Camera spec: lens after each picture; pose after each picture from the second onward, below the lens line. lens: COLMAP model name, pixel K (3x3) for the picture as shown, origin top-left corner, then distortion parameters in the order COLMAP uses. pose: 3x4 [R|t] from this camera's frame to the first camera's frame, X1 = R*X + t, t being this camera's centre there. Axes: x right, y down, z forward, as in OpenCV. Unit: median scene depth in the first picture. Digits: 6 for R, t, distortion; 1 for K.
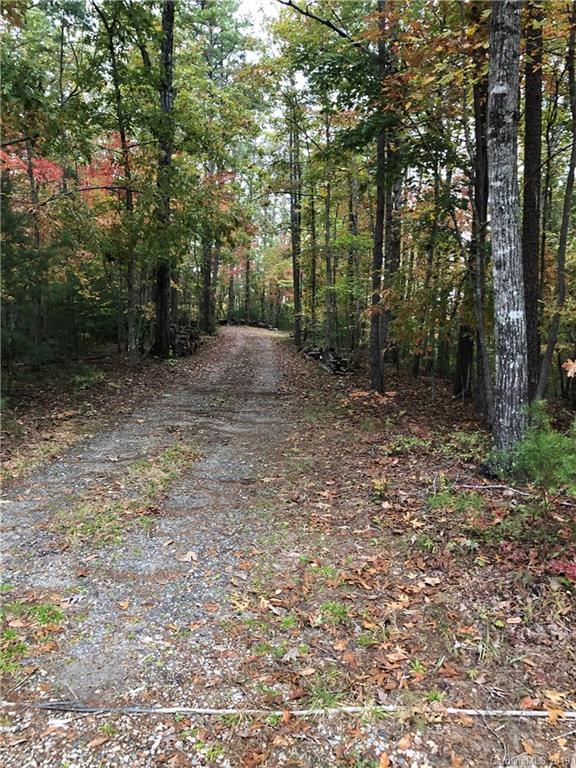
lens RADIAL K [[611.7, 0, 288.0], [0, 611.7, 384.0], [0, 0, 1]] dist [-0.057111, -0.000879]
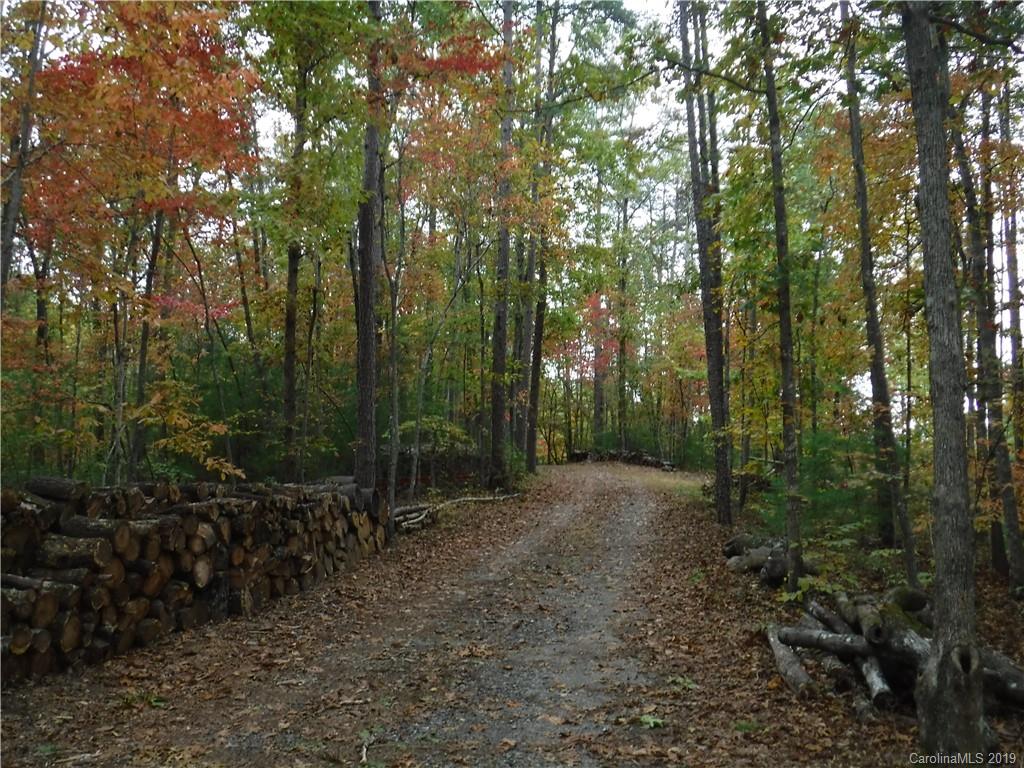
lens RADIAL K [[815.6, 0, 512.0], [0, 815.6, 384.0], [0, 0, 1]] dist [-0.057111, -0.000879]
pose [[0.972254, -0.031549, -0.231789, 0.007658], [-0.011941, 0.982878, -0.183869, -0.052791], [0.233621, 0.181535, 0.955231, 0.498240]]
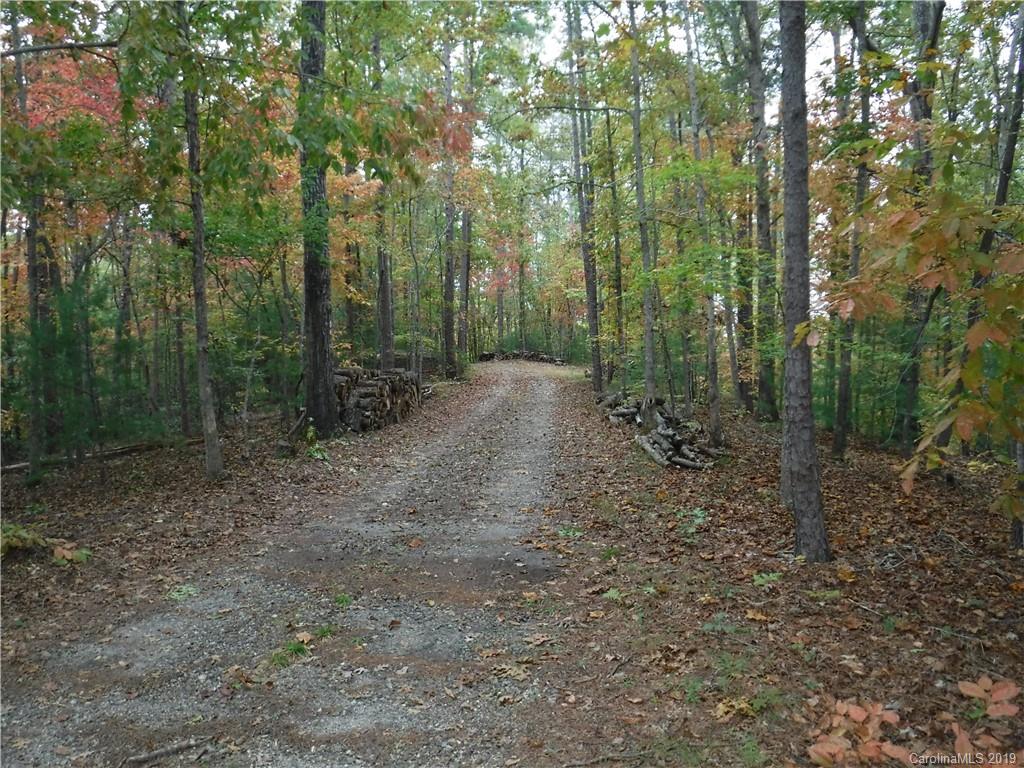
lens RADIAL K [[815.6, 0, 512.0], [0, 815.6, 384.0], [0, 0, 1]] dist [-0.057111, -0.000879]
pose [[0.994577, -0.038297, -0.096700, 0.009607], [0.032190, 0.997434, -0.063941, -0.021148], [0.098900, 0.060482, 0.993258, 0.193643]]
